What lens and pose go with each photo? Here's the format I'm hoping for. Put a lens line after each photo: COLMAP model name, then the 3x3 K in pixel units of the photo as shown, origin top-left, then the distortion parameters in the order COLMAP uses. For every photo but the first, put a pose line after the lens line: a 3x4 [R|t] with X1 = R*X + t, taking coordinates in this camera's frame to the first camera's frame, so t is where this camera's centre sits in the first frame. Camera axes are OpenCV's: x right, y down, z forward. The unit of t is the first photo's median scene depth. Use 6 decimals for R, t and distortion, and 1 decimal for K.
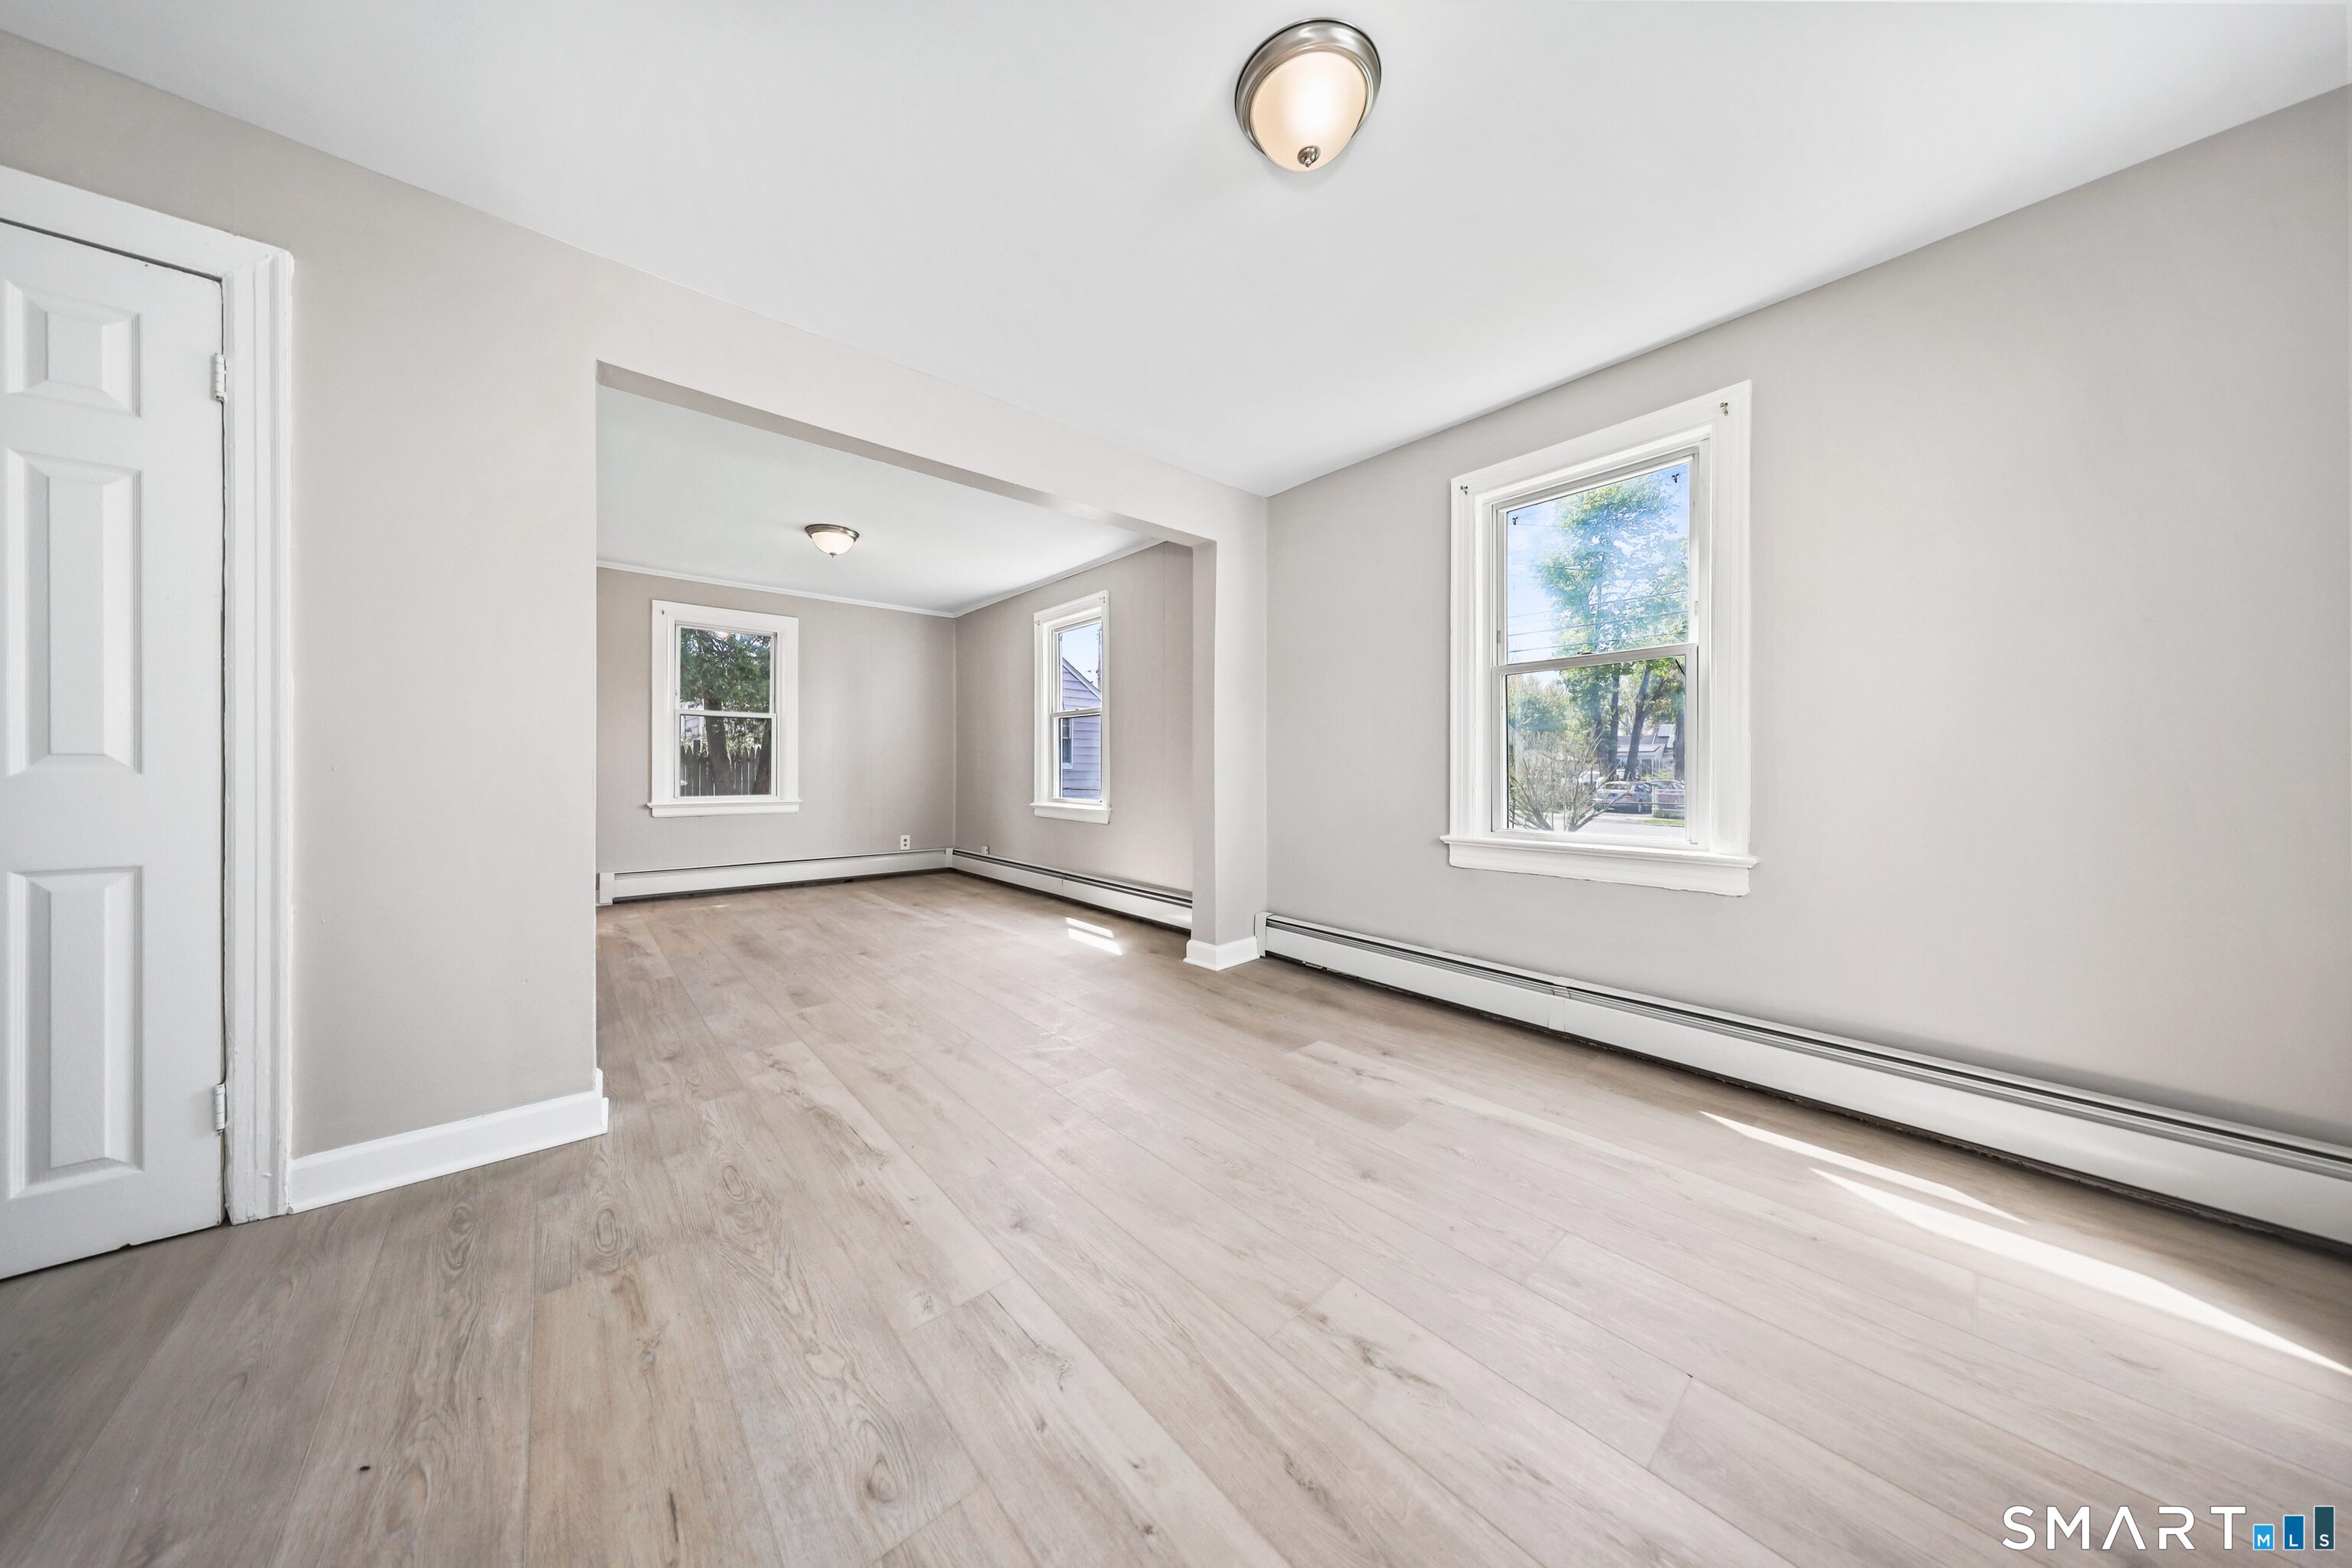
lens RADIAL K [[705.8, 0, 1156.0], [0, 705.8, 769.3], [0, 0, 1]] dist [0.004032, 0.000112]
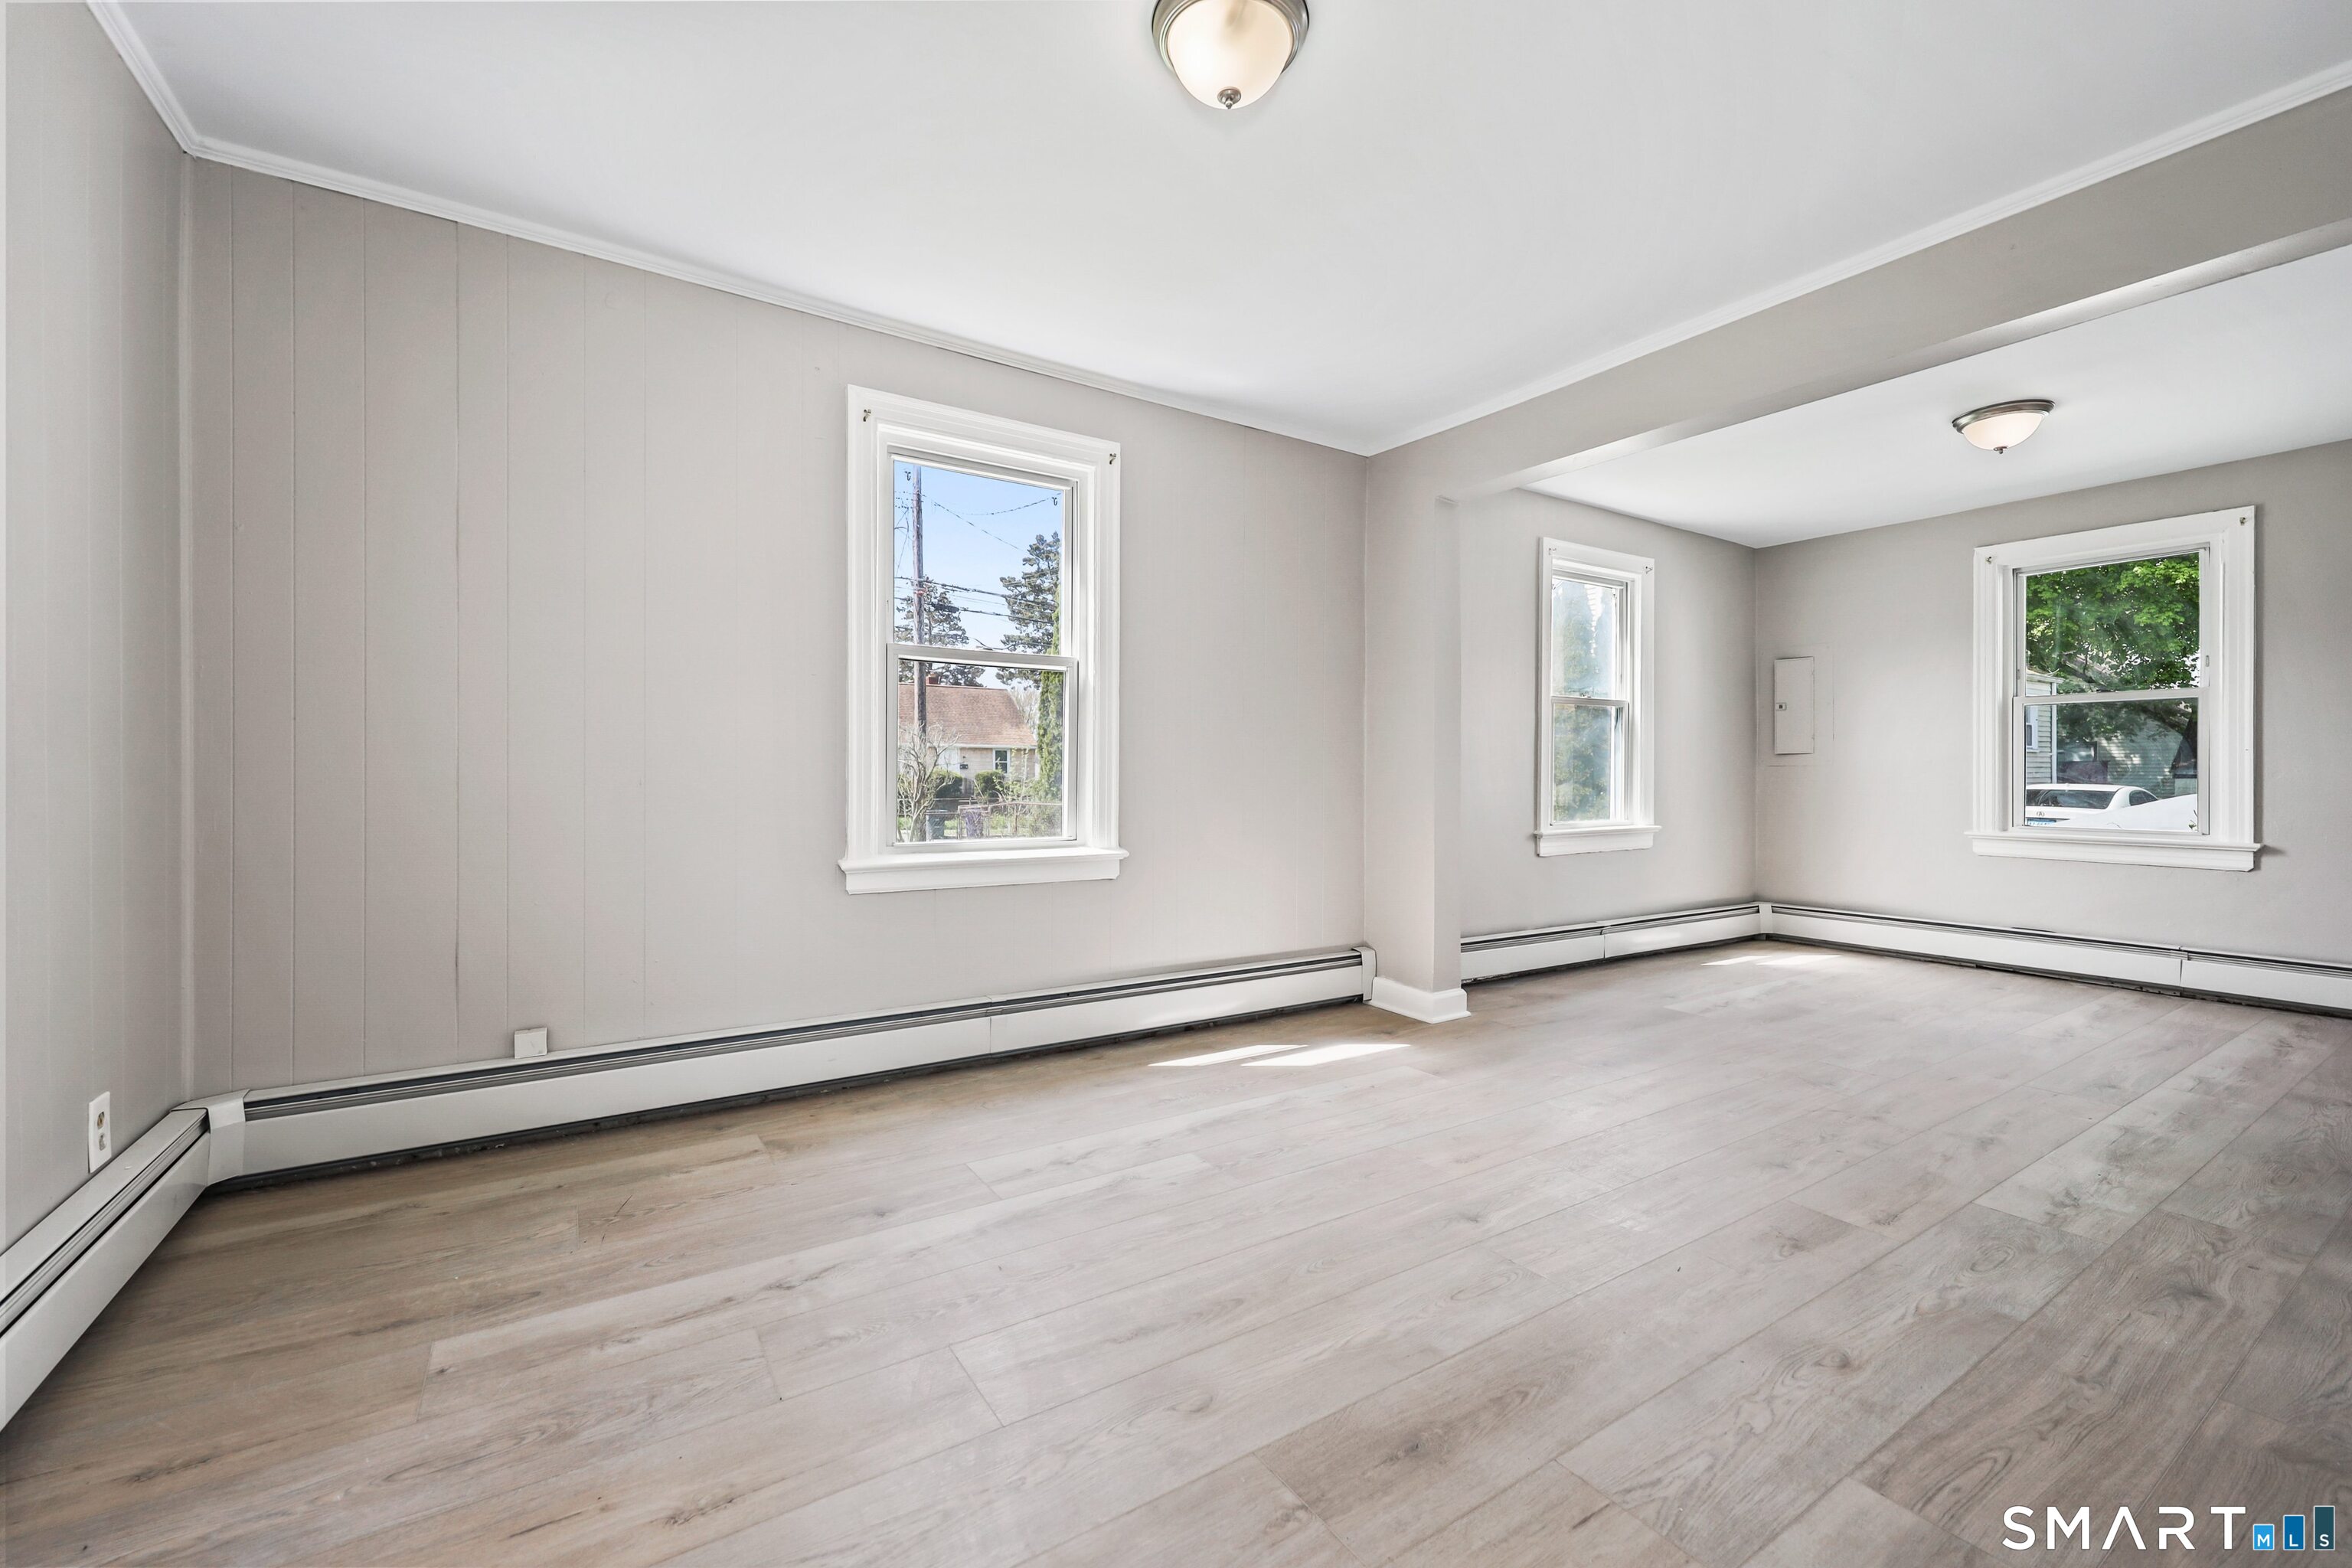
lens RADIAL K [[954.5, 0, 1172.8], [0, 954.5, 765.0], [0, 0, 1]] dist [0.001616, 0.000732]
pose [[0.130460, 0.008757, 0.991415, -1.627590], [-0.003306, 0.999959, -0.008397, -0.004307], [-0.991448, -0.002182, 0.130484, 1.793011]]
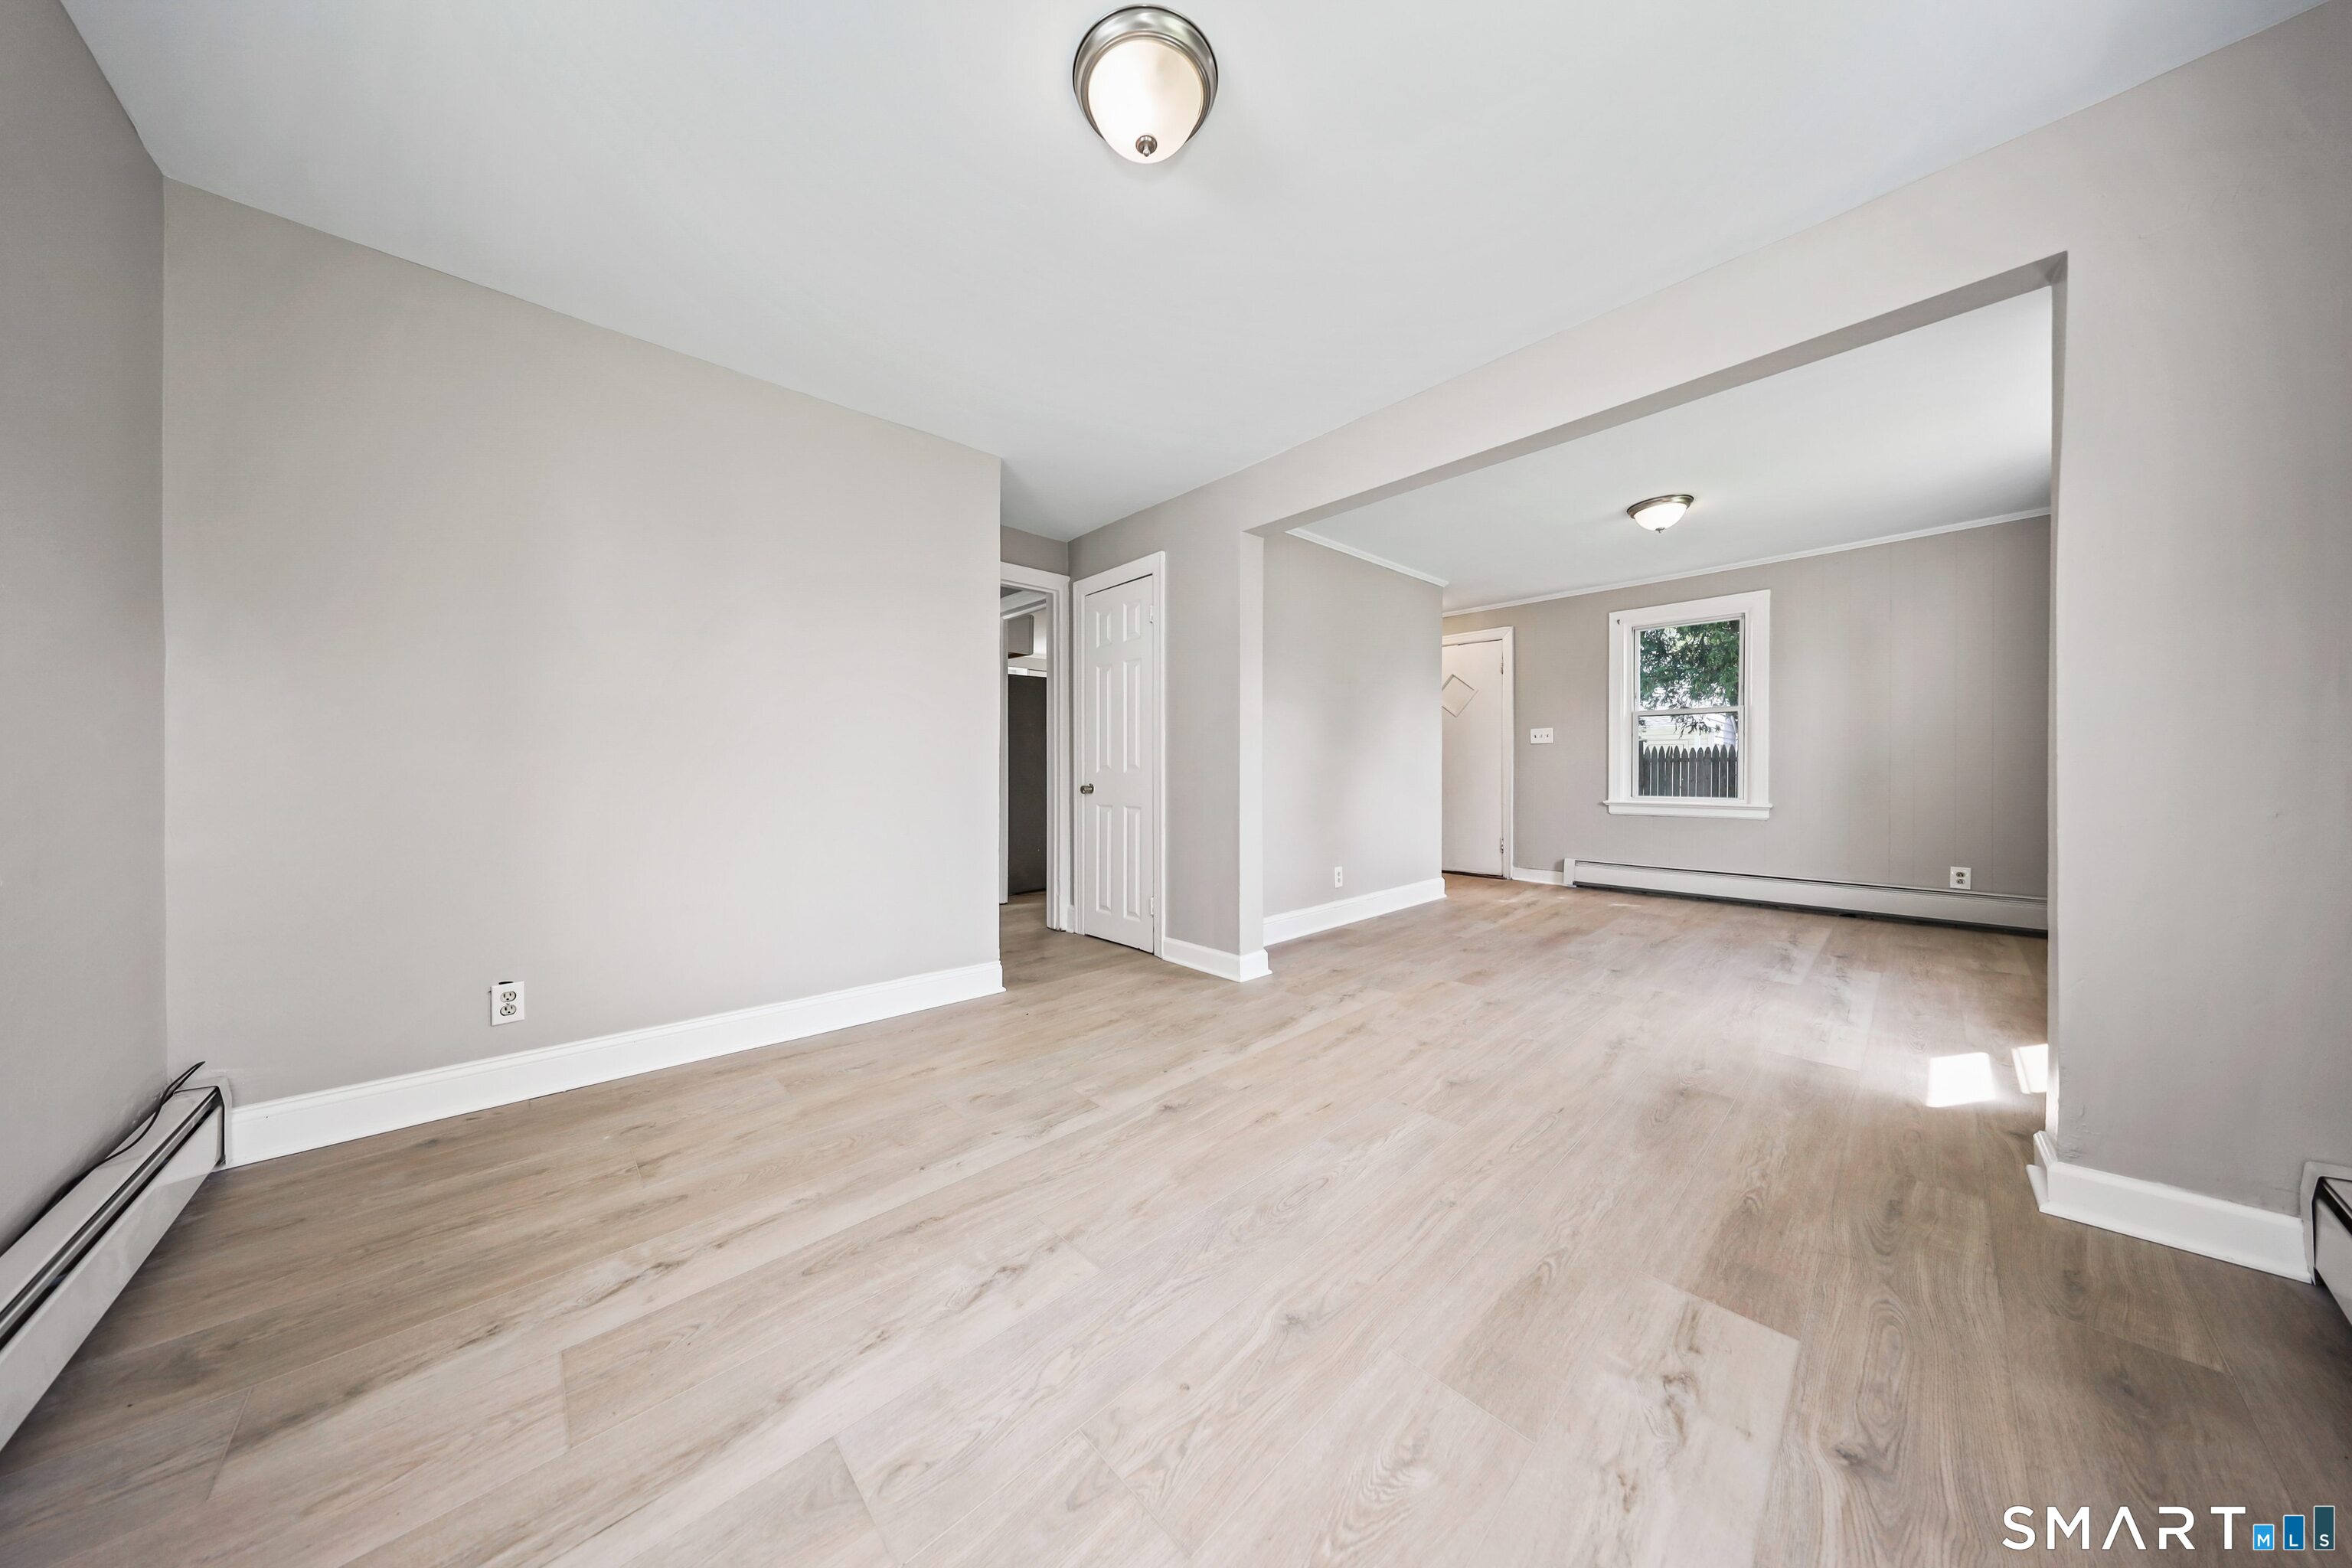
lens RADIAL K [[705.8, 0, 1169.6], [0, 705.8, 768.5], [0, 0, 1]] dist [0.004032, 0.000112]
pose [[0.045241, -0.007014, -0.998951, 0.765446], [0.004120, 0.999968, -0.006835, 0.007009], [0.998968, -0.003807, 0.045269, 0.630071]]
